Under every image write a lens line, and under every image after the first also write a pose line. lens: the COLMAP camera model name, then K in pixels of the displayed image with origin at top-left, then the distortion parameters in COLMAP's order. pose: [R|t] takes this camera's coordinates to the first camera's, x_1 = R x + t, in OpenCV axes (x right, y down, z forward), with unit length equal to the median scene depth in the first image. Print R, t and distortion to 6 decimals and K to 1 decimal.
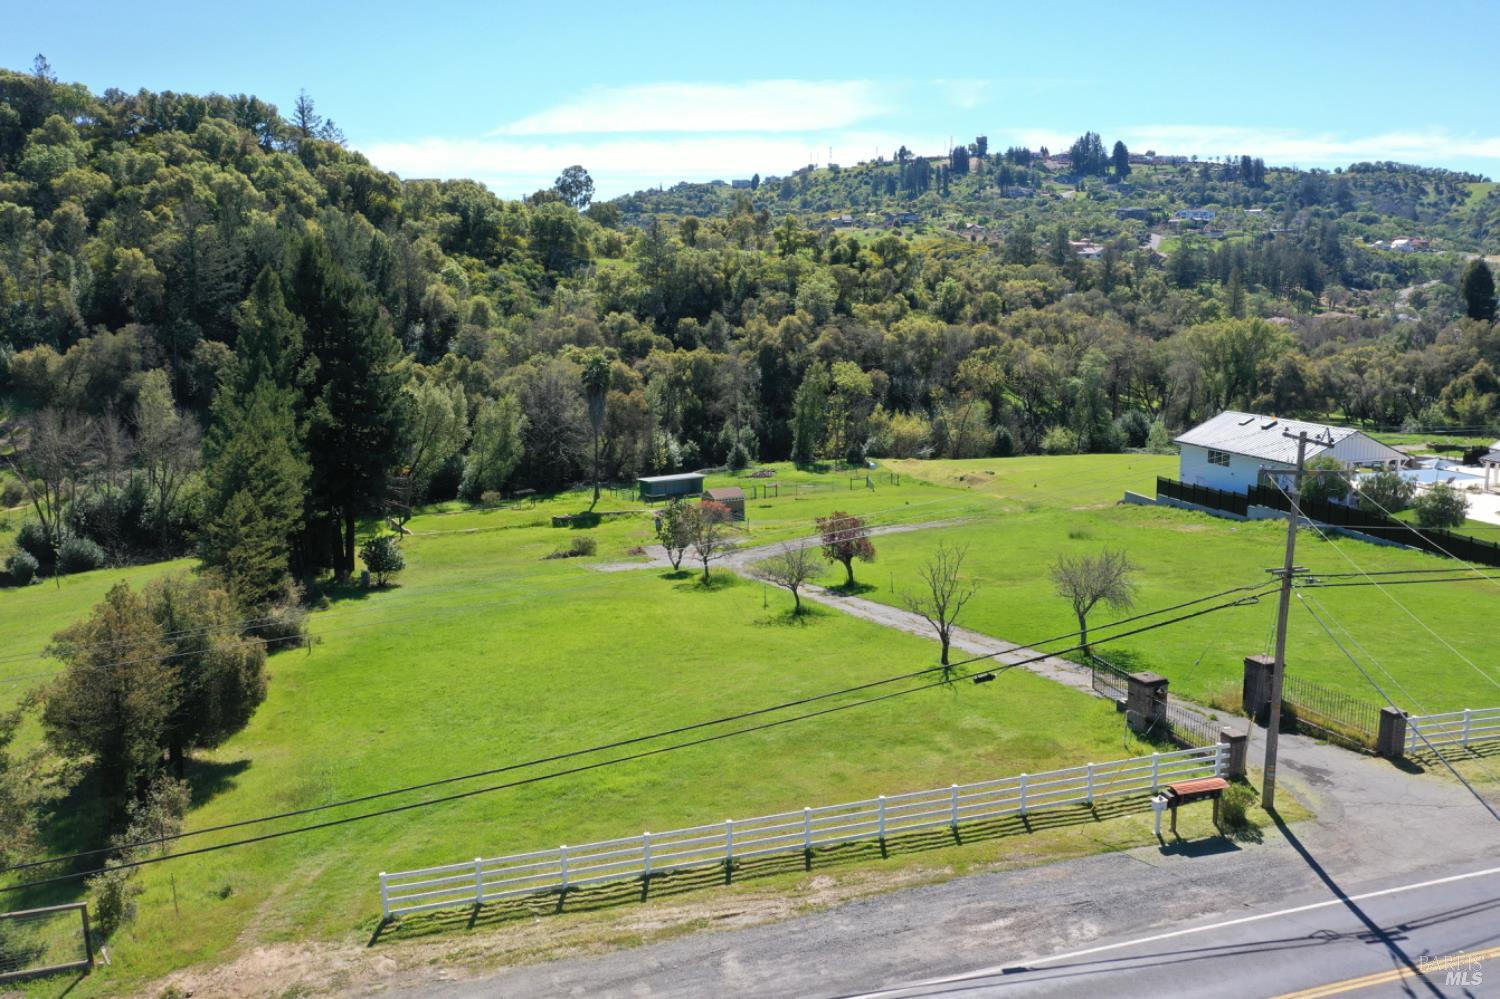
lens RADIAL K [[1208.4, 0, 749.2], [0, 1208.4, 498.6], [0, 0, 1]] dist [-0.002468, -0.004712]
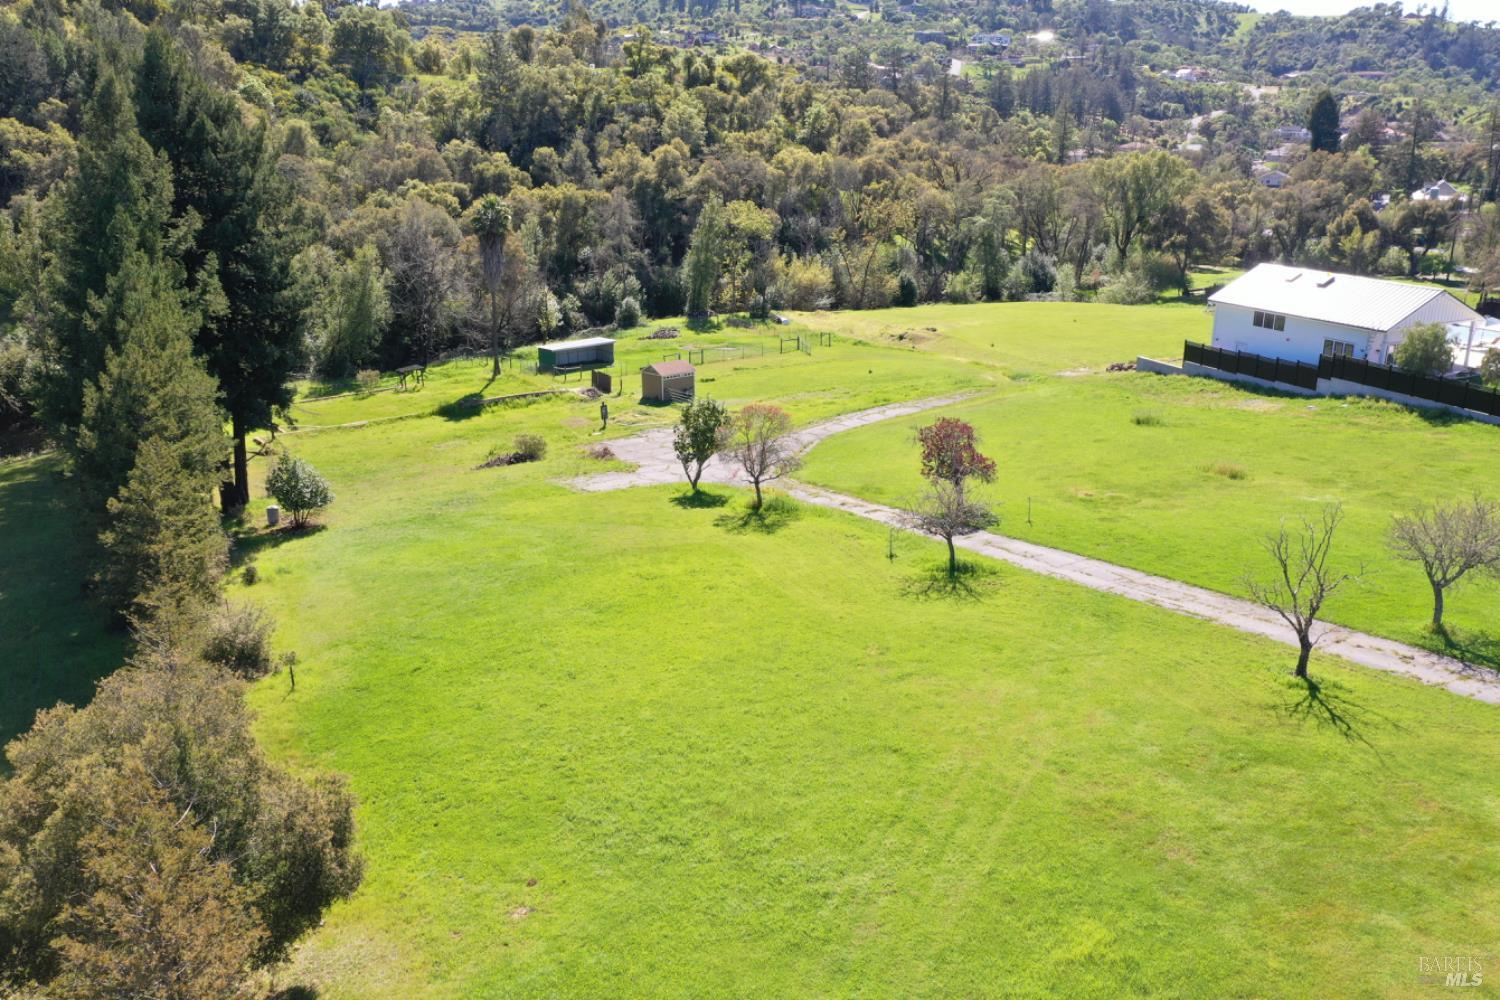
lens RADIAL K [[1208.4, 0, 749.2], [0, 1208.4, 497.1], [0, 0, 1]] dist [-0.002468, -0.004712]
pose [[0.983631, -0.044719, 0.174555, -0.061332], [0.020667, 0.990321, 0.137252, -0.015531], [-0.179004, -0.131398, 0.975035, 0.088439]]
